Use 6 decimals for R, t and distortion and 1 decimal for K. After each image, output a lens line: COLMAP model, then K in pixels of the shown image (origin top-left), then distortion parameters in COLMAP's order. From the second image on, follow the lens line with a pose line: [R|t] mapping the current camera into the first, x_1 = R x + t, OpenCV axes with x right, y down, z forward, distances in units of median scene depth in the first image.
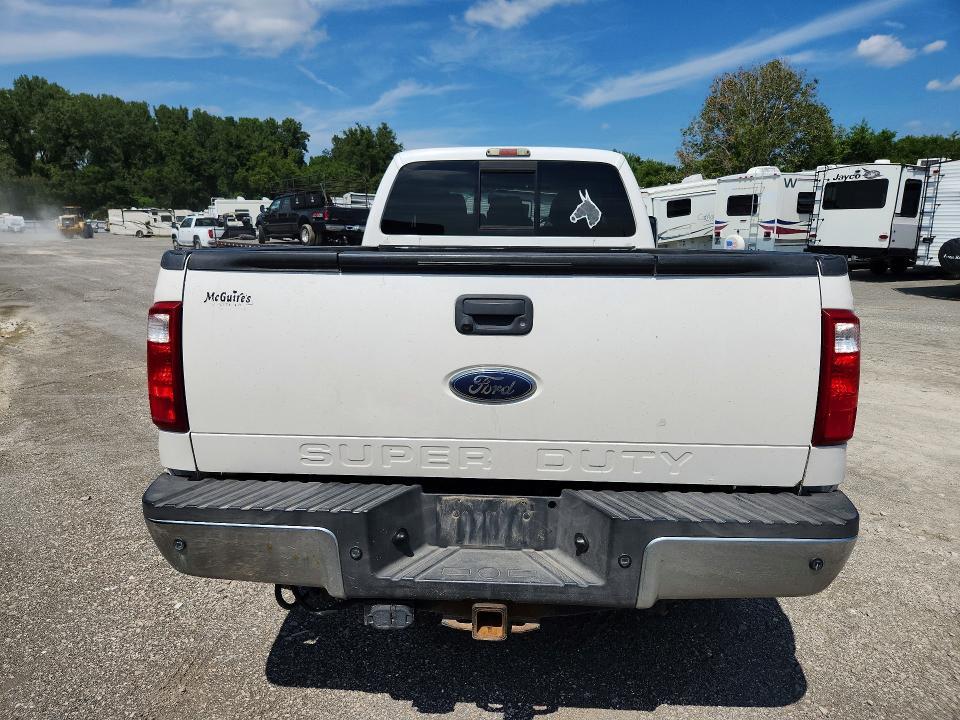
lens RADIAL K [[709.0, 0, 480.0], [0, 709.0, 360.0], [0, 0, 1]] dist [0.003073, 0.000303]
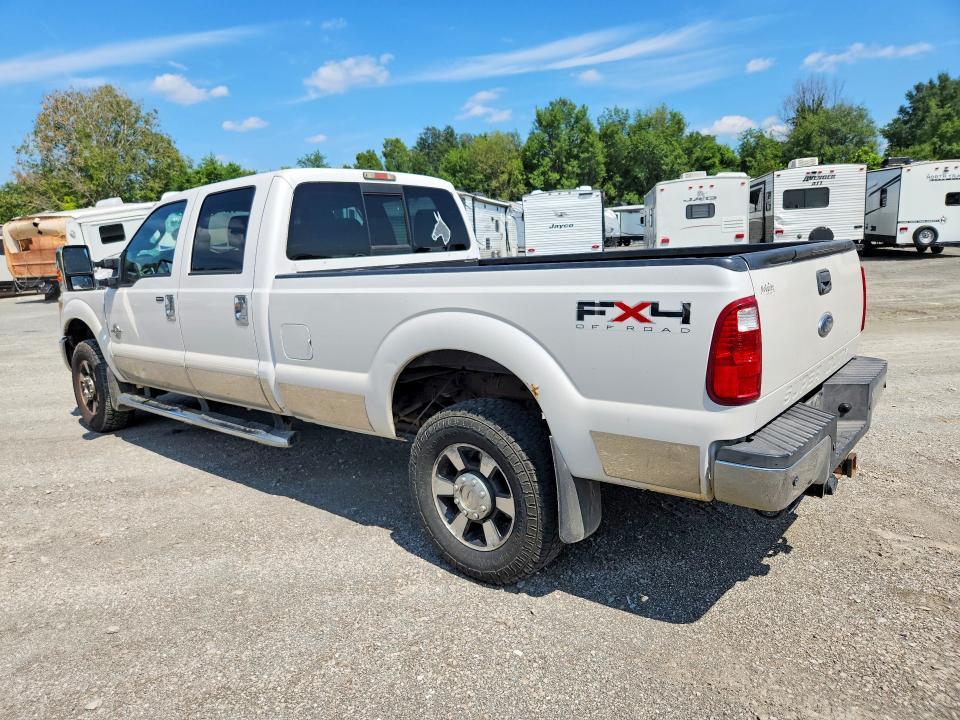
lens RADIAL K [[678.0, 0, 480.0], [0, 678.0, 360.0], [0, 0, 1]] dist [0.041682, -0.000212]
pose [[0.631128, -0.162083, 0.758556, -0.233856], [0.182906, 0.981446, 0.057528, -0.018335], [-0.753806, 0.102437, 0.649064, 0.086169]]
